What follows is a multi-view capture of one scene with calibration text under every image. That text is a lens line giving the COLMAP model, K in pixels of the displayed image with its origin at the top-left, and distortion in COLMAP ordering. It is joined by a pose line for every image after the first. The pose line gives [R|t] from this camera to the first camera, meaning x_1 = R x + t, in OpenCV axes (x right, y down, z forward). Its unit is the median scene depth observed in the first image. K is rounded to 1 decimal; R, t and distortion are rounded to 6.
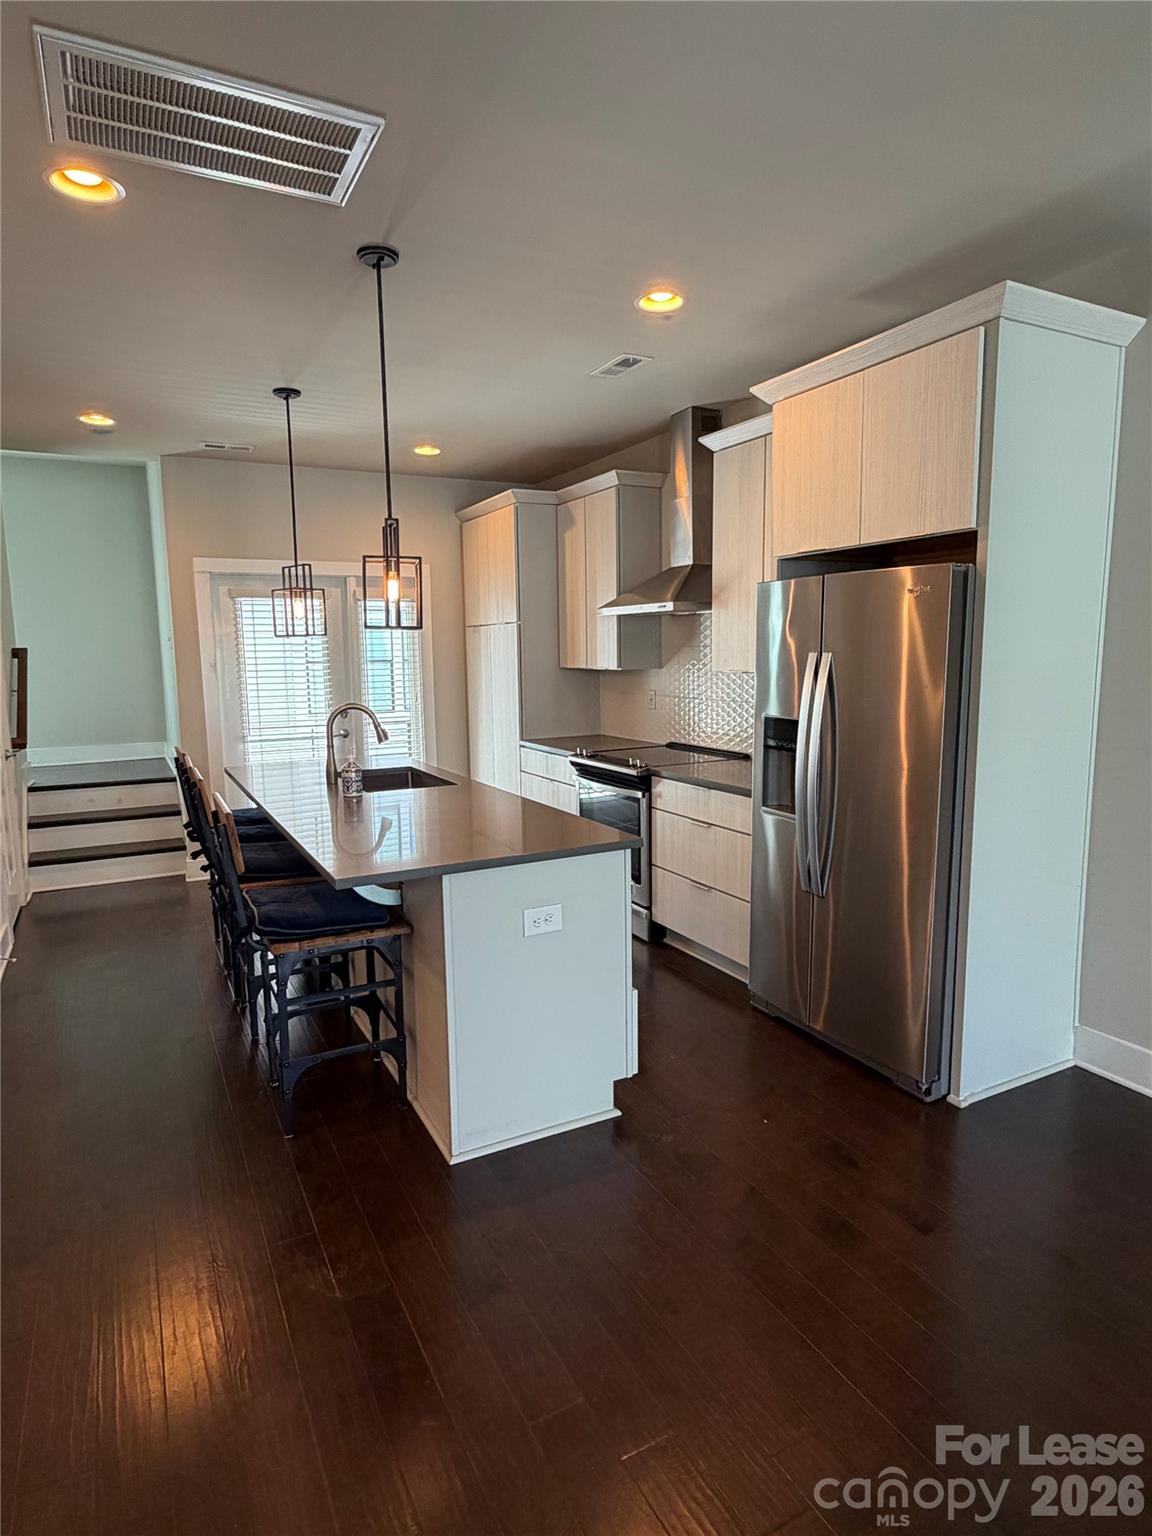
lens RADIAL K [[867.0, 0, 573.8], [0, 867.0, 765.9], [0, 0, 1]] dist [0.002450, -0.002726]
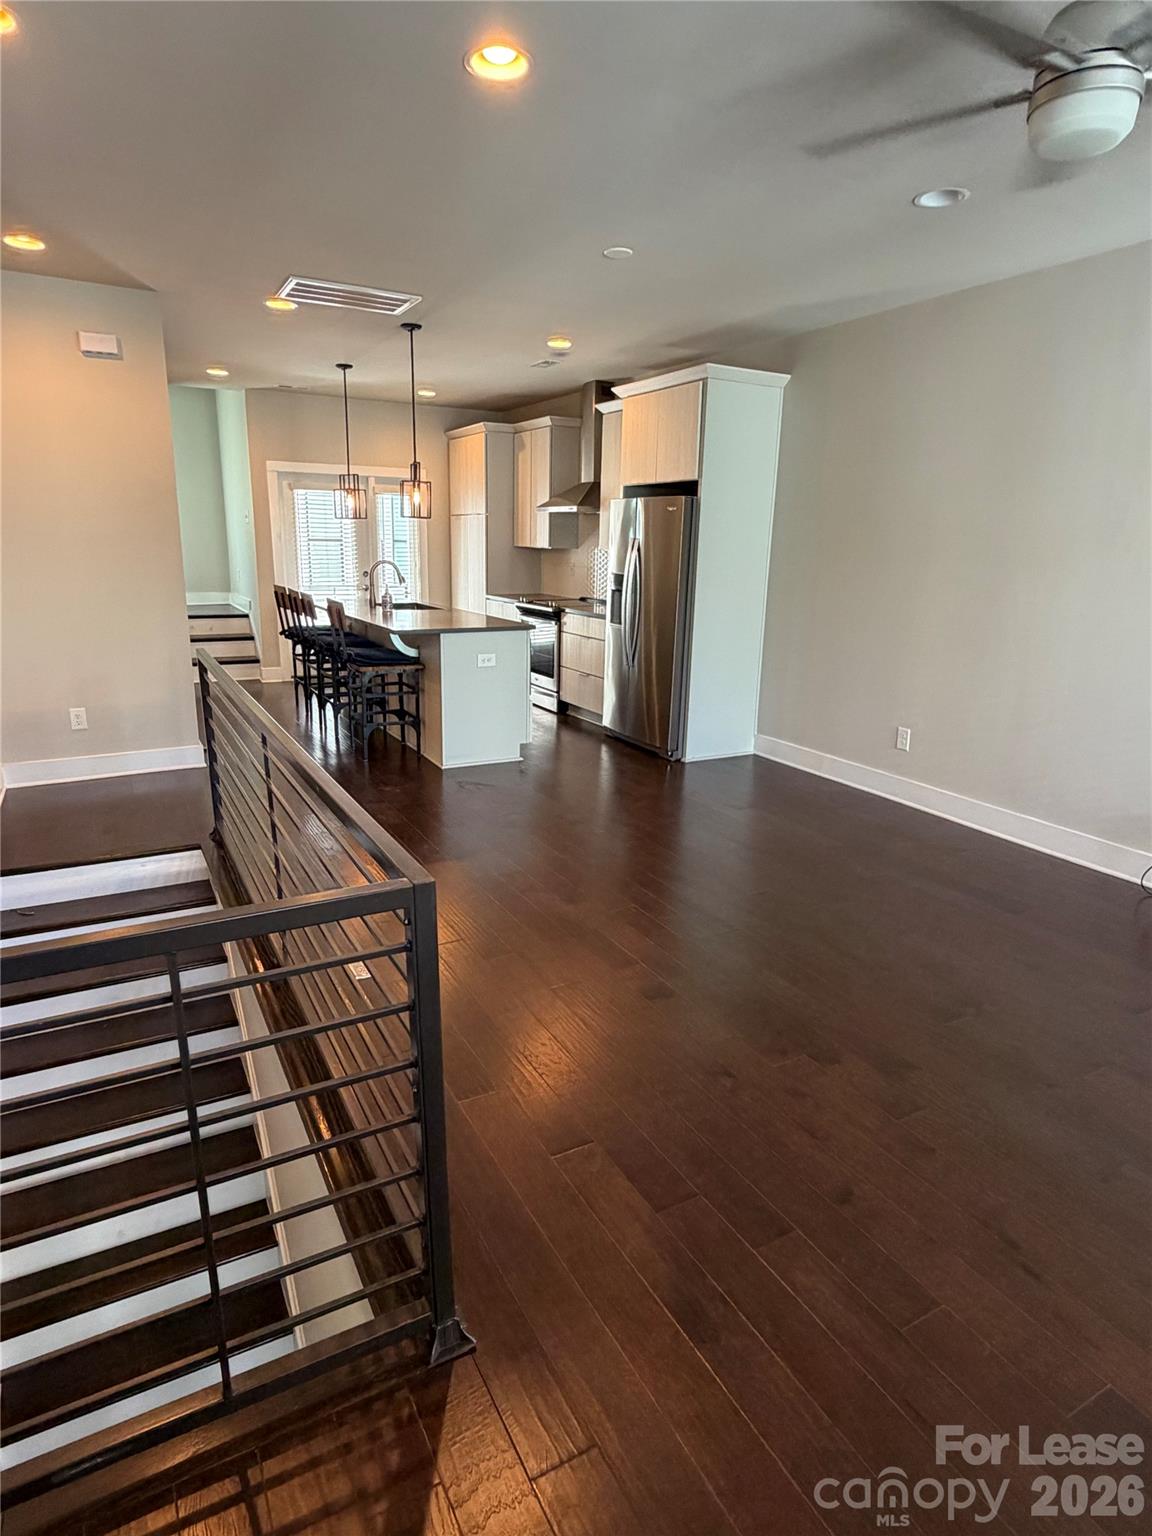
lens RADIAL K [[867.0, 0, 581.3], [0, 867.0, 768.2], [0, 0, 1]] dist [0.002450, -0.002726]
pose [[0.999005, 0.028826, 0.034038, 0.080911], [-0.032836, 0.991760, 0.123829, 0.103178], [-0.030188, -0.124823, 0.991720, -0.712493]]
